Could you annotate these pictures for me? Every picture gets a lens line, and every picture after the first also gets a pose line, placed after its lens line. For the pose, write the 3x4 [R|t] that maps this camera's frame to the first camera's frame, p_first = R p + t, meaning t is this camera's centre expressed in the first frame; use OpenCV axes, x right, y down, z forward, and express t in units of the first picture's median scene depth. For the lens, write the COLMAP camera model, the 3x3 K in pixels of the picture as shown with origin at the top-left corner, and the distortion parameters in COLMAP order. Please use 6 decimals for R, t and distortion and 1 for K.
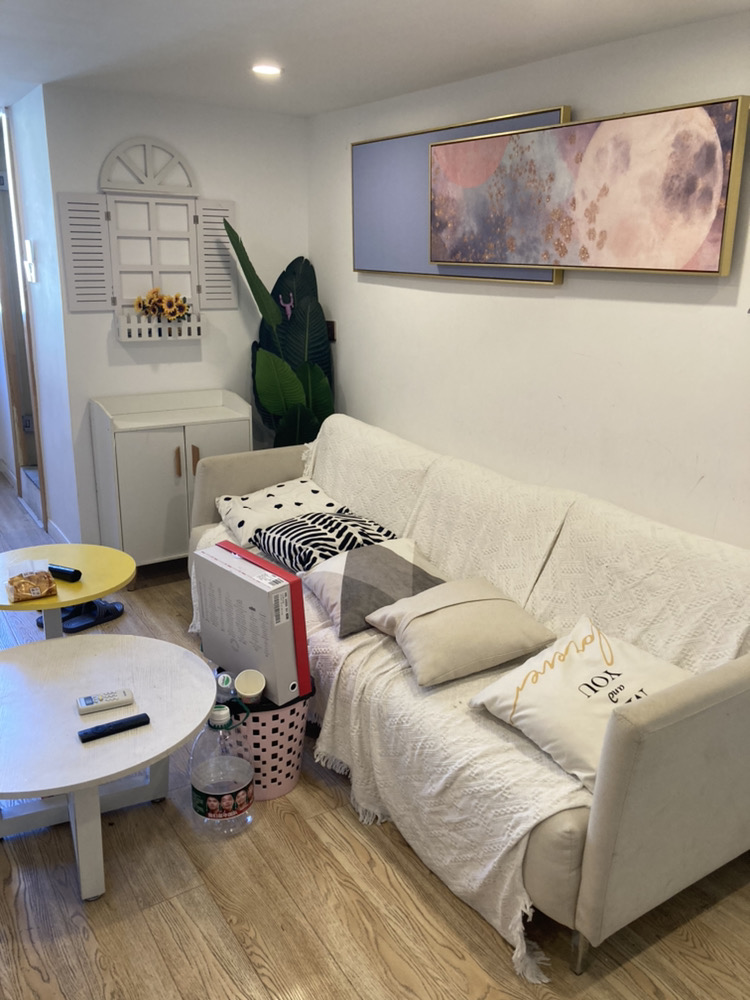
lens RADIAL K [[824.9, 0, 377.3], [0, 824.9, 498.8], [0, 0, 1]] dist [0.016260, -0.021117]
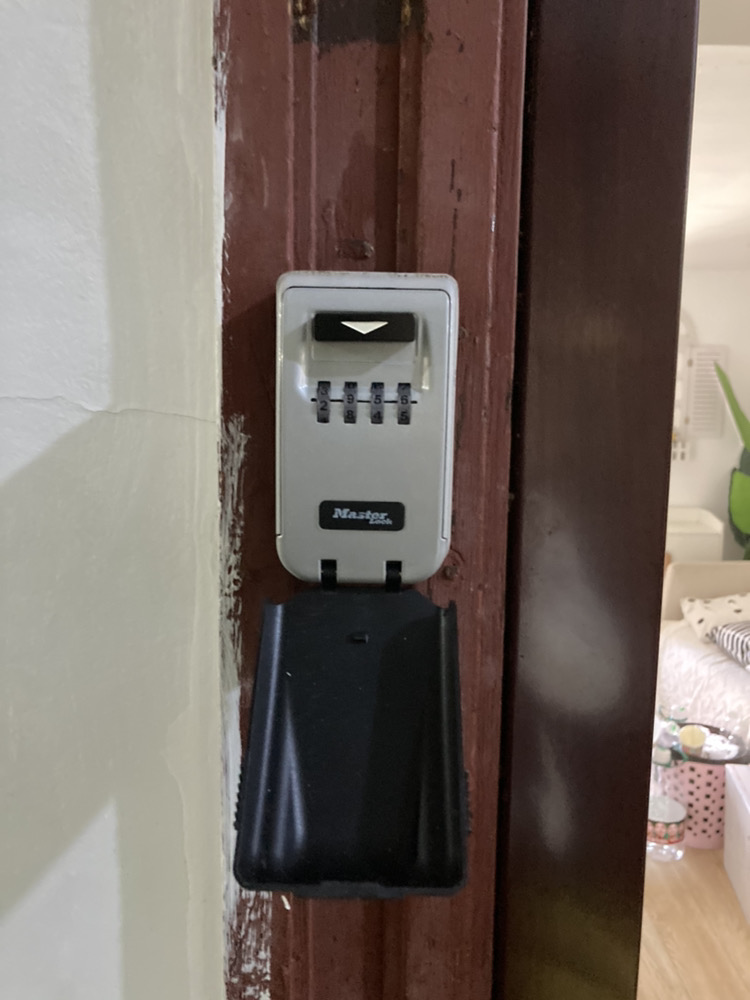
lens RADIAL K [[824.9, 0, 374.1], [0, 824.9, 499.9], [0, 0, 1]] dist [0.016260, -0.021117]
pose [[0.841527, 0.071557, -0.535455, 0.061555], [-0.151455, 0.982688, -0.106703, 0.062456], [0.518550, 0.170891, 0.837796, -0.244693]]
